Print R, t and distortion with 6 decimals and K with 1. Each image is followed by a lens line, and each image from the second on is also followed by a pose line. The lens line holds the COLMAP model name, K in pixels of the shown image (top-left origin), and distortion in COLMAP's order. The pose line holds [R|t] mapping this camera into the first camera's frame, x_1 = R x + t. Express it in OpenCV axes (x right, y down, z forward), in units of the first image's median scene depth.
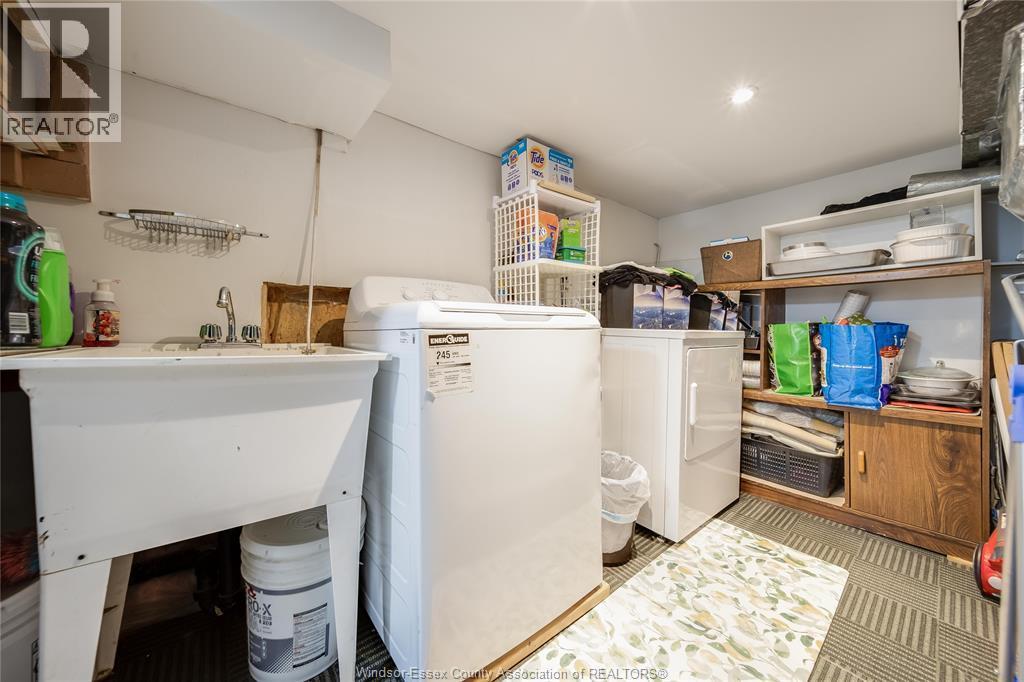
lens RADIAL K [[359.5, 0, 511.6], [0, 359.5, 332.0], [0, 0, 1]] dist [-0.001435, 0.000090]
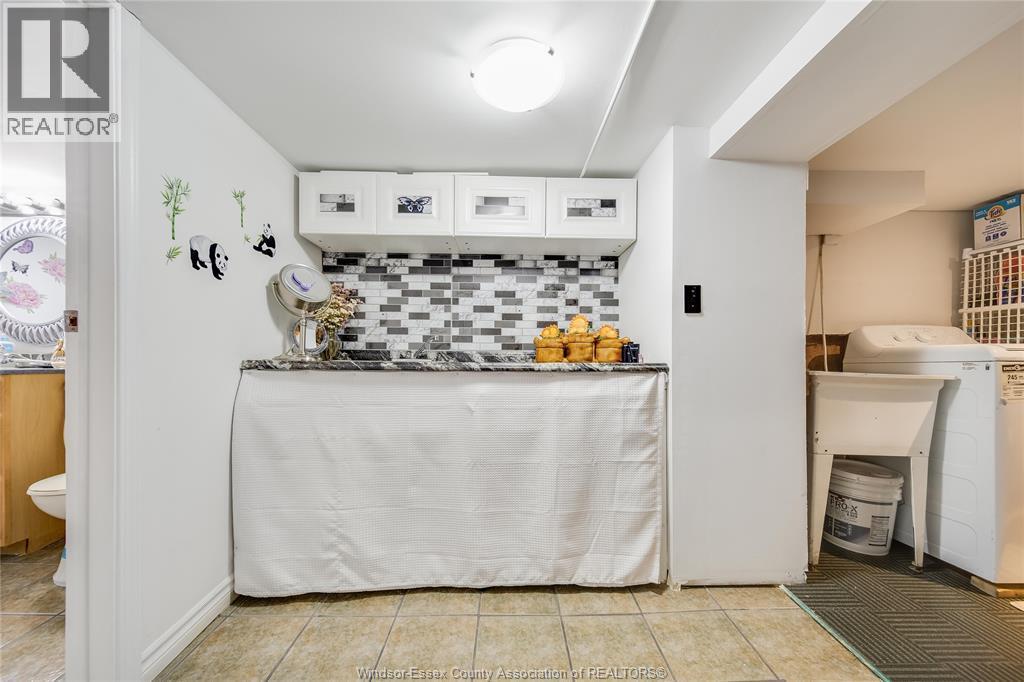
lens RADIAL K [[359.5, 0, 525.4], [0, 359.5, 367.8], [0, 0, 1]] dist [-0.001435, 0.000090]
pose [[0.788428, 0.013425, -0.614980, -0.588161], [-0.010952, 0.999910, 0.007786, 0.020079], [0.615029, 0.000596, 0.788504, -1.031239]]
